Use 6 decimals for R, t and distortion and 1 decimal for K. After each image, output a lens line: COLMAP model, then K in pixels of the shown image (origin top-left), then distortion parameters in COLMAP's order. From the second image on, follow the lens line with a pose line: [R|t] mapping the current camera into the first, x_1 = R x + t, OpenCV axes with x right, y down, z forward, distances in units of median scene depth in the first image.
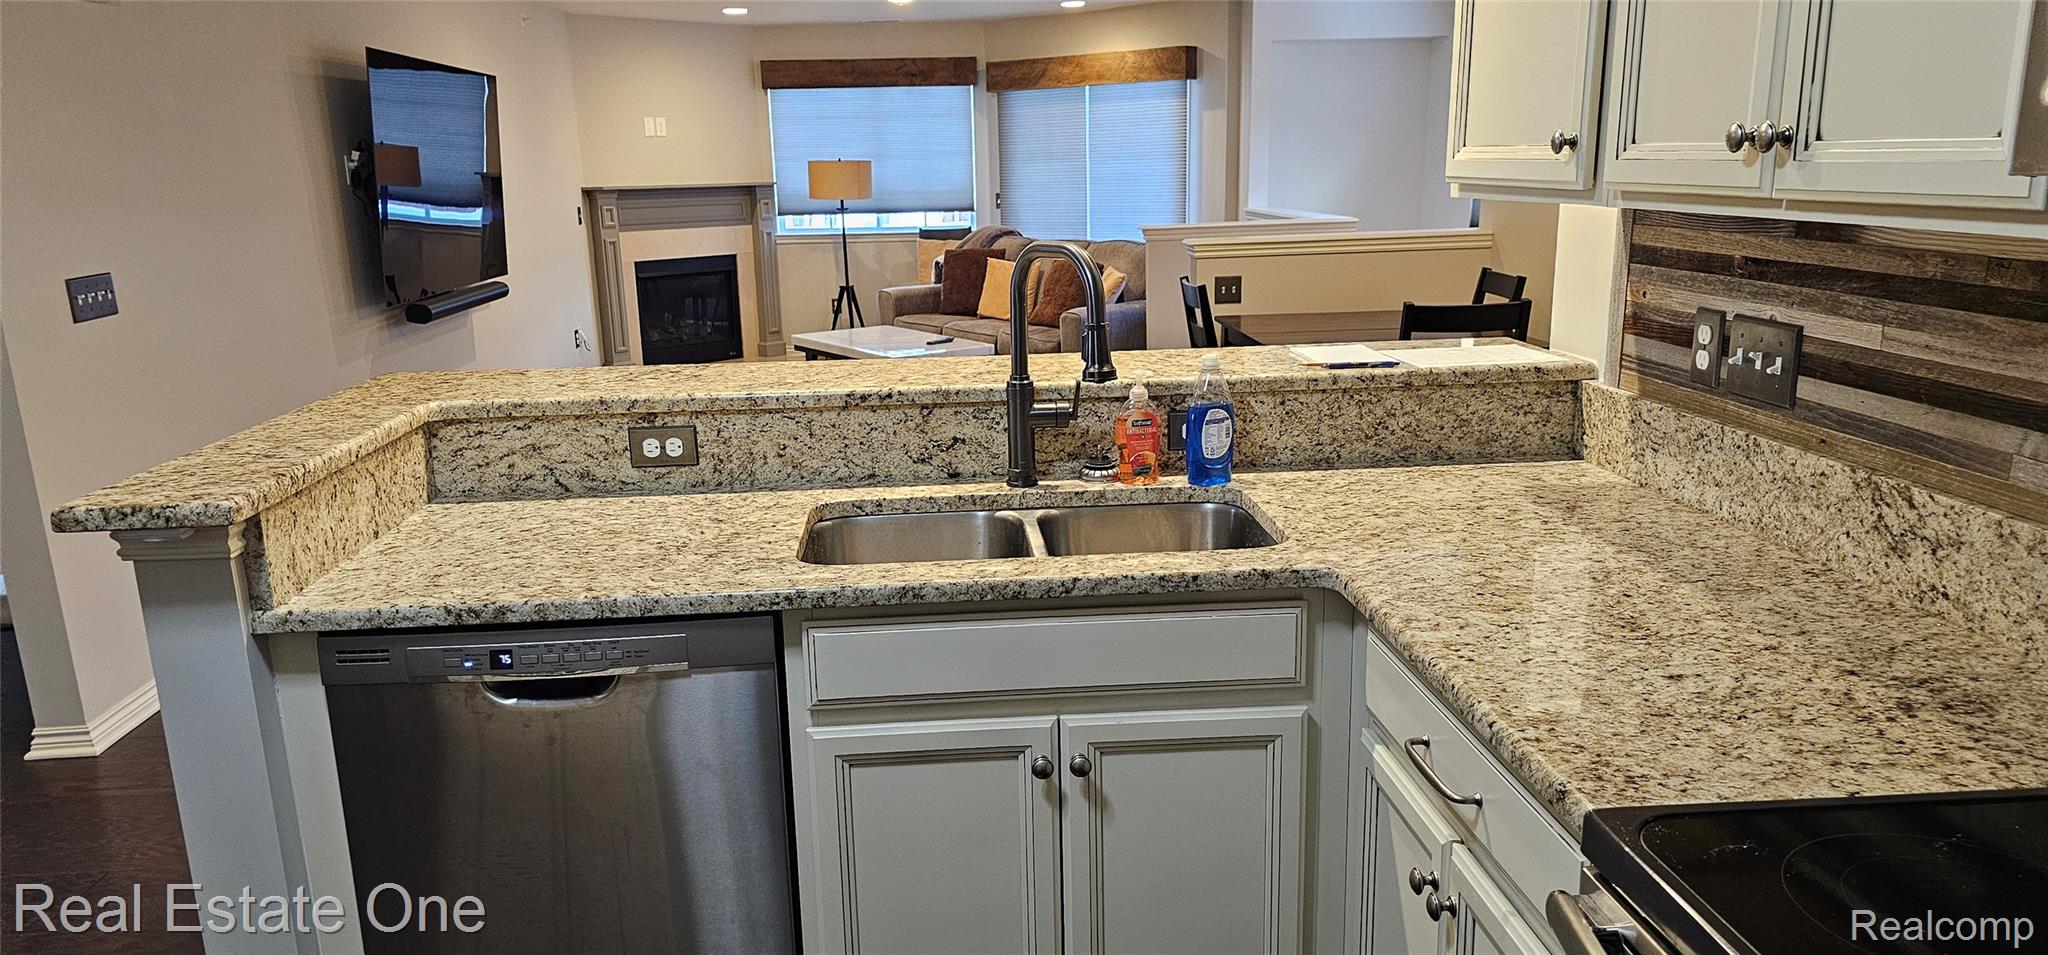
lens RADIAL K [[1378.4, 0, 1020.4], [0, 1378.4, 476.7], [0, 0, 1]] dist [0.048782, -0.014079]
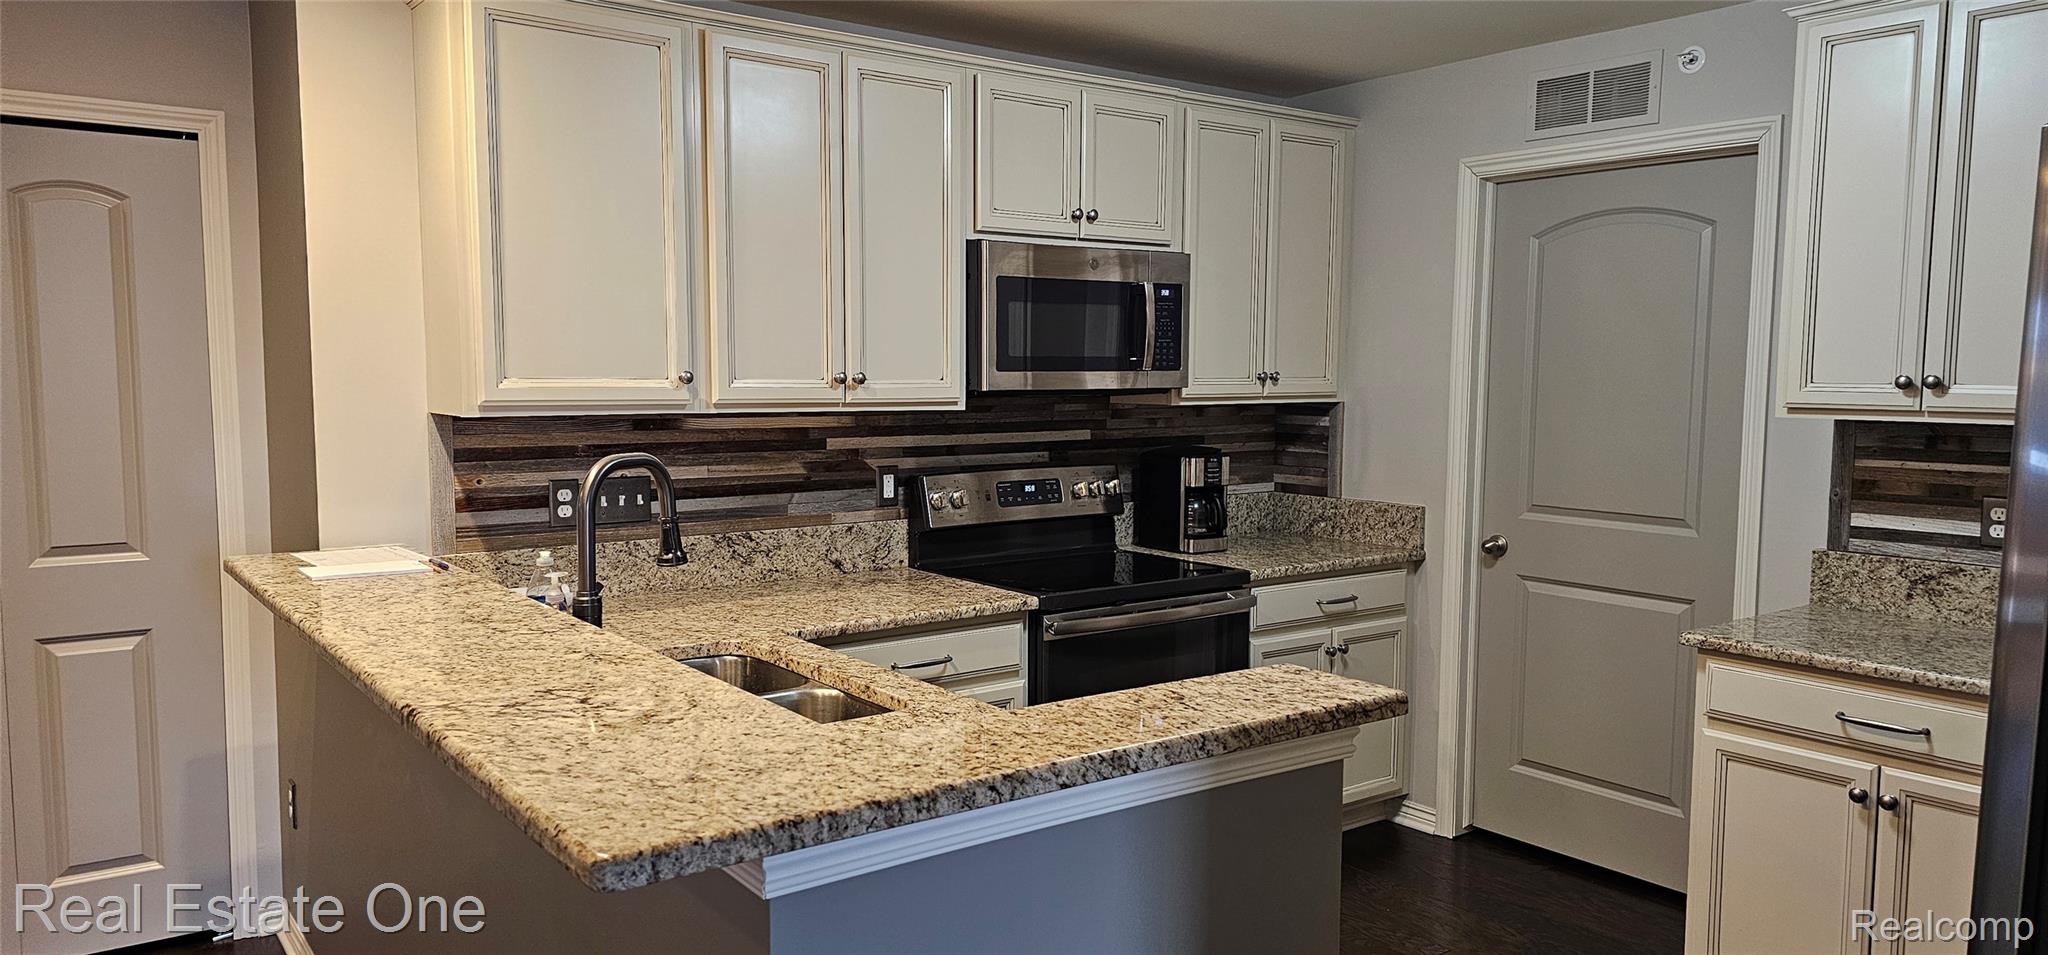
lens RADIAL K [[1378.4, 0, 1018.4], [0, 1378.4, 481.4], [0, 0, 1]] dist [0.048782, -0.014079]
pose [[-0.548184, -0.047372, 0.835015, -1.205504], [0.197471, 0.962836, 0.184262, -0.329730], [-0.812711, 0.265901, -0.518456, 1.495054]]
